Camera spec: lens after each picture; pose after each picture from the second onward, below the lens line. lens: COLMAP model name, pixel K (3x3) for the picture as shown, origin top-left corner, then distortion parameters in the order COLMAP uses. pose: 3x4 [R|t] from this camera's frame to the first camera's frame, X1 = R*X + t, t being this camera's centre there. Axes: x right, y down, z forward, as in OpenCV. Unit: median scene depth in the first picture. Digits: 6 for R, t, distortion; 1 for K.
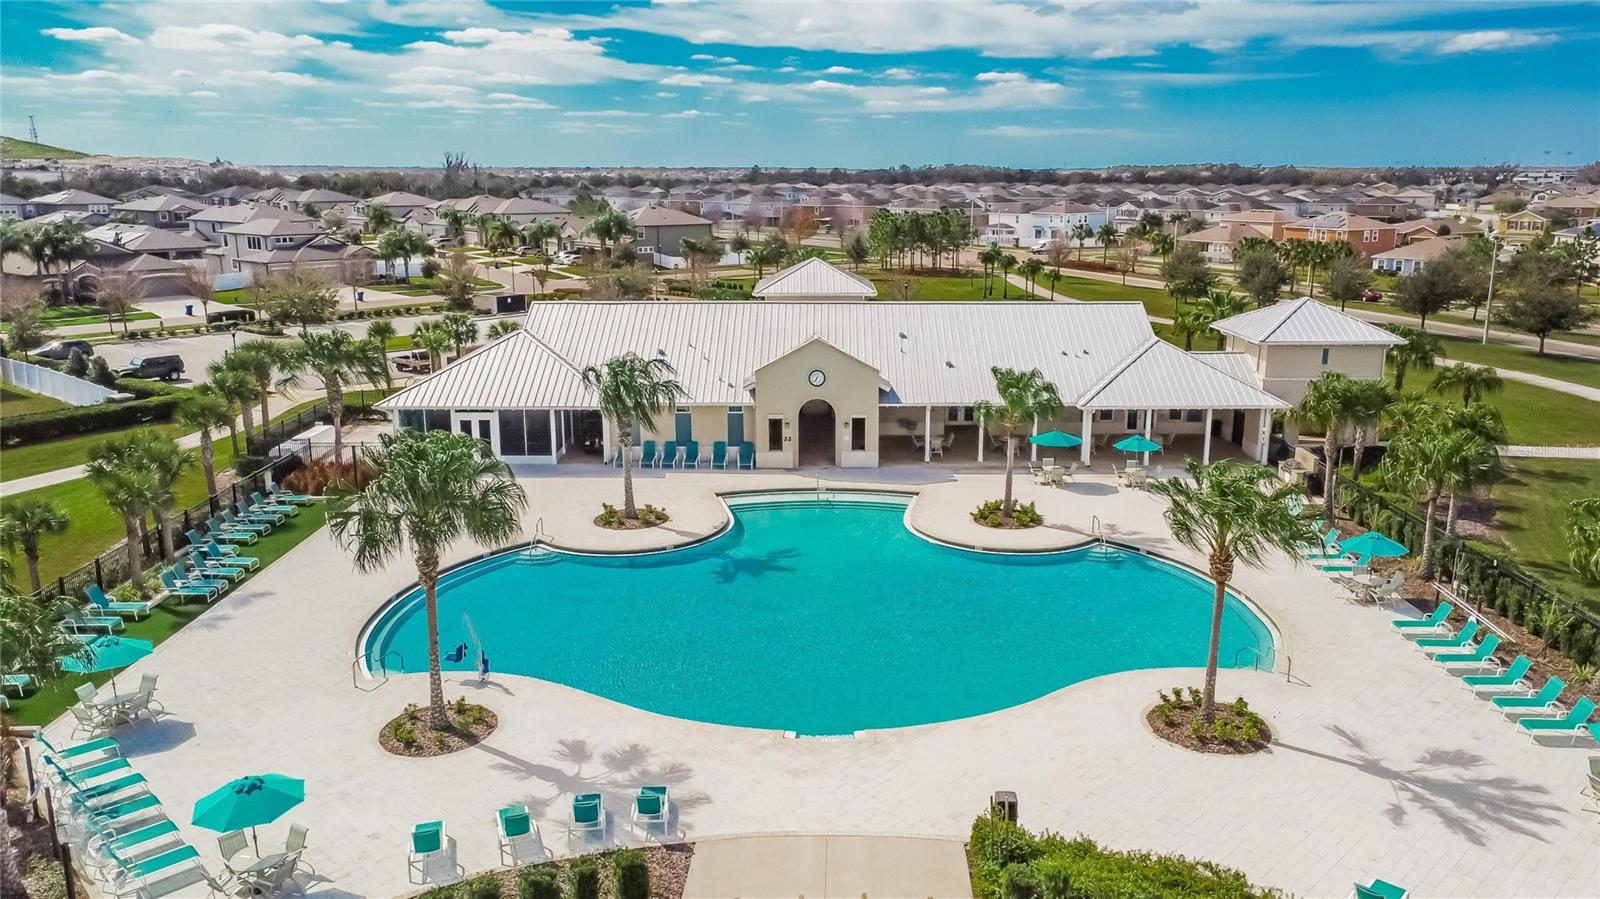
lens RADIAL K [[1228.3, 0, 786.8], [0, 1228.3, 454.0], [0, 0, 1]] dist [0.077371, 0.002785]
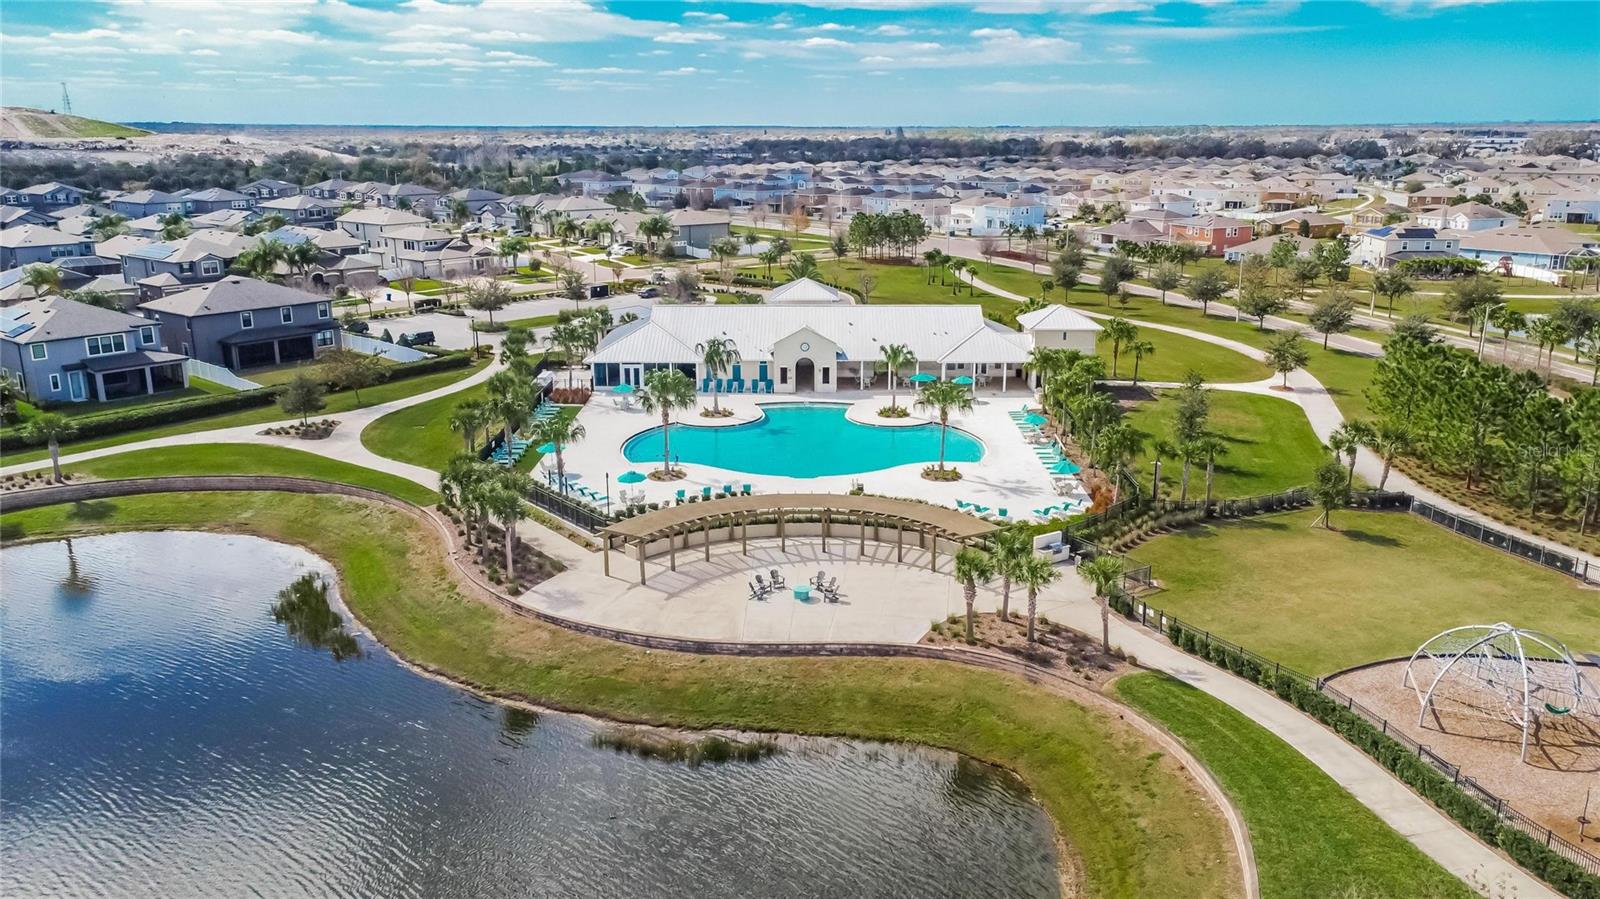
lens RADIAL K [[1228.3, 0, 806.8], [0, 1228.3, 443.3], [0, 0, 1]] dist [0.077371, 0.002785]
pose [[0.999819, -0.000745, 0.019014, -0.004338], [0.000243, 0.999651, 0.026424, 0.017623], [-0.019027, -0.026415, 0.999470, -0.422638]]
